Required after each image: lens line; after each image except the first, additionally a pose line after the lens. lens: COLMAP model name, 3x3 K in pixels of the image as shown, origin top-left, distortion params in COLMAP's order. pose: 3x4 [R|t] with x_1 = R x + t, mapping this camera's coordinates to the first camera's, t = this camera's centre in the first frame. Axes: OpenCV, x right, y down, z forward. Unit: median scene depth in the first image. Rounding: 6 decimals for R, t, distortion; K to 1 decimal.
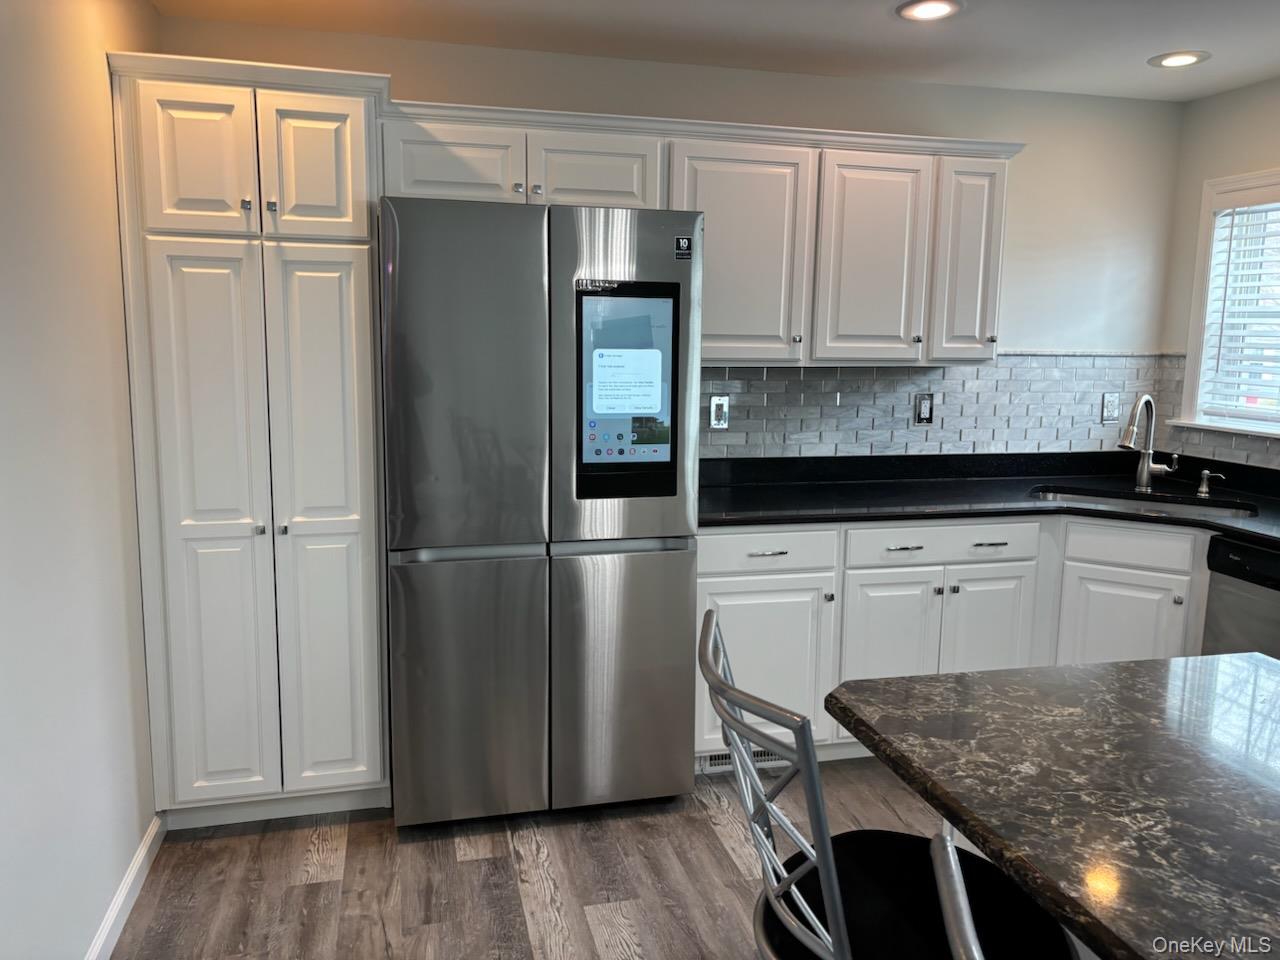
lens RADIAL K [[971.9, 0, 640.0], [0, 971.9, 480.0], [0, 0, 1]] dist [0.014773, 0.003395]
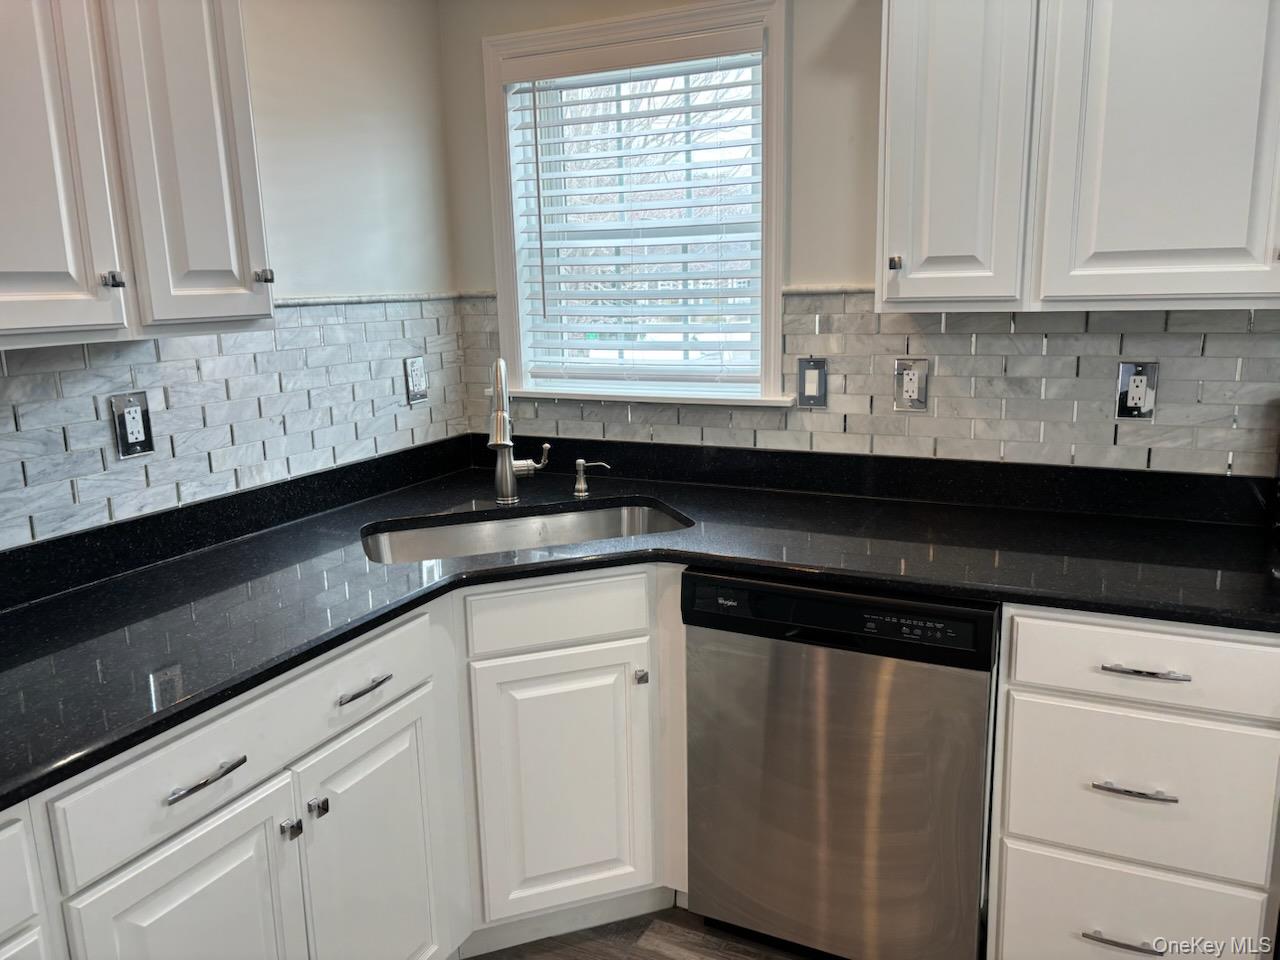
lens RADIAL K [[948.8, 0, 640.0], [0, 948.8, 480.0], [0, 0, 1]] dist [0.007814, -0.004881]
pose [[0.632982, -0.186764, 0.751301, 0.087596], [0.144776, 0.981900, 0.122112, -0.067029], [-0.760509, 0.031476, 0.648564, 0.492721]]
